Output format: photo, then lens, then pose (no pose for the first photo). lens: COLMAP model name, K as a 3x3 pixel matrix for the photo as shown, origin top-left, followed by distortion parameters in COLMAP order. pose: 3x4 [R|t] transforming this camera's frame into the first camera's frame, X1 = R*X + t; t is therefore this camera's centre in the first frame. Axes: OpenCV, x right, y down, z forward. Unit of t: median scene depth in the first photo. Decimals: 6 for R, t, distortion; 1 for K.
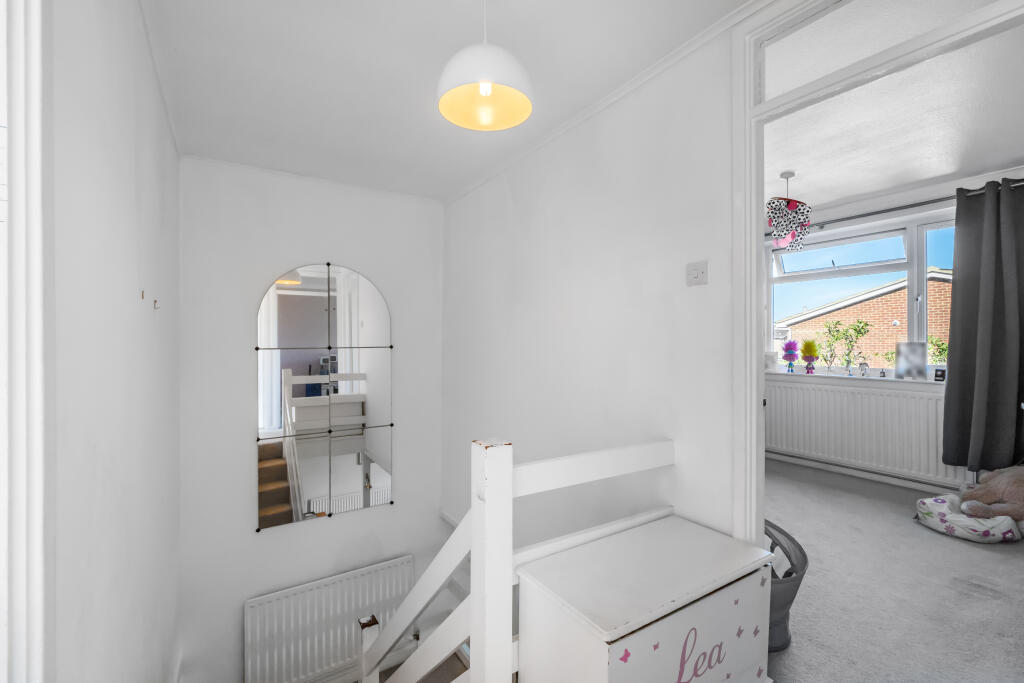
lens RADIAL K [[457.5, 0, 511.2], [0, 457.5, 338.0], [0, 0, 1]] dist [0.003140, 0.000737]
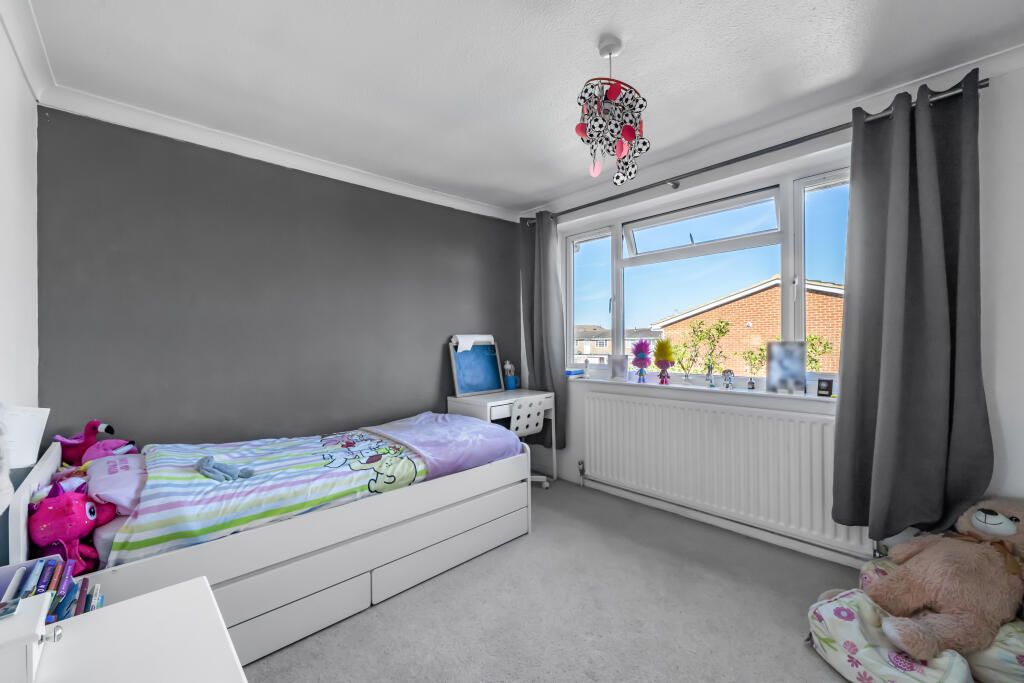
lens RADIAL K [[417.1, 0, 512.0], [0, 417.1, 341.5], [0, 0, 1]] dist [-0.001019, 0.000273]
pose [[0.982522, -0.005809, 0.186057, 0.299695], [0.005087, 0.999978, 0.004353, 0.004158], [-0.186078, -0.003331, 0.982529, 0.401303]]
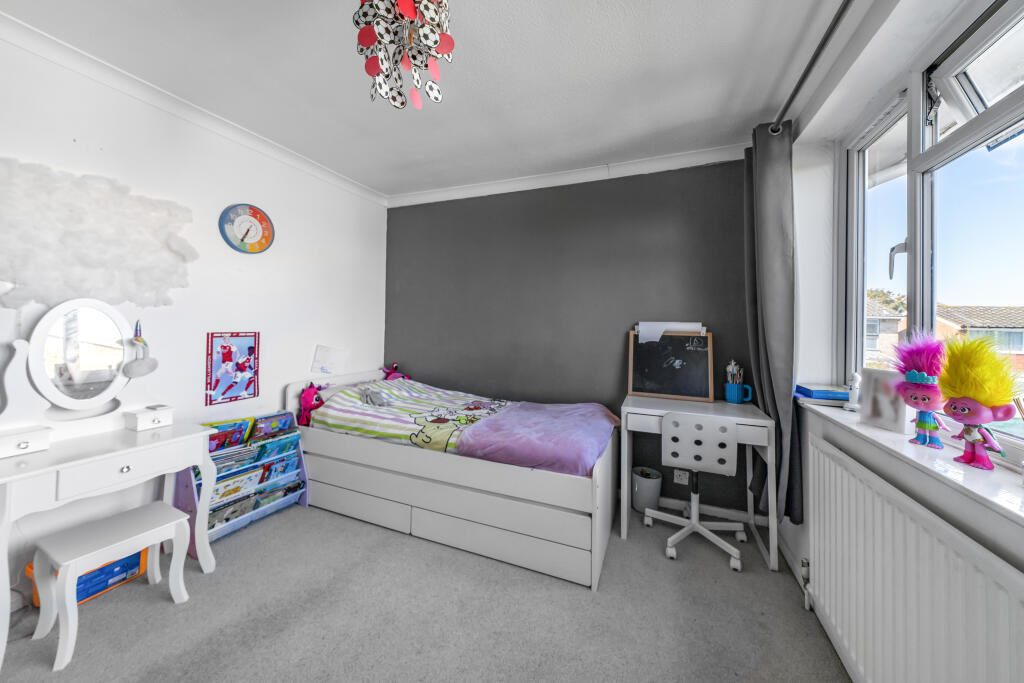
lens RADIAL K [[365.4, 0, 507.7], [0, 365.4, 322.8], [0, 0, 1]] dist [-0.000944, -0.000038]
pose [[0.562392, 0.009883, -0.826812, 0.719740], [-0.024824, 0.999680, -0.004935, 0.004137], [0.826498, 0.023300, 0.562457, 0.700689]]
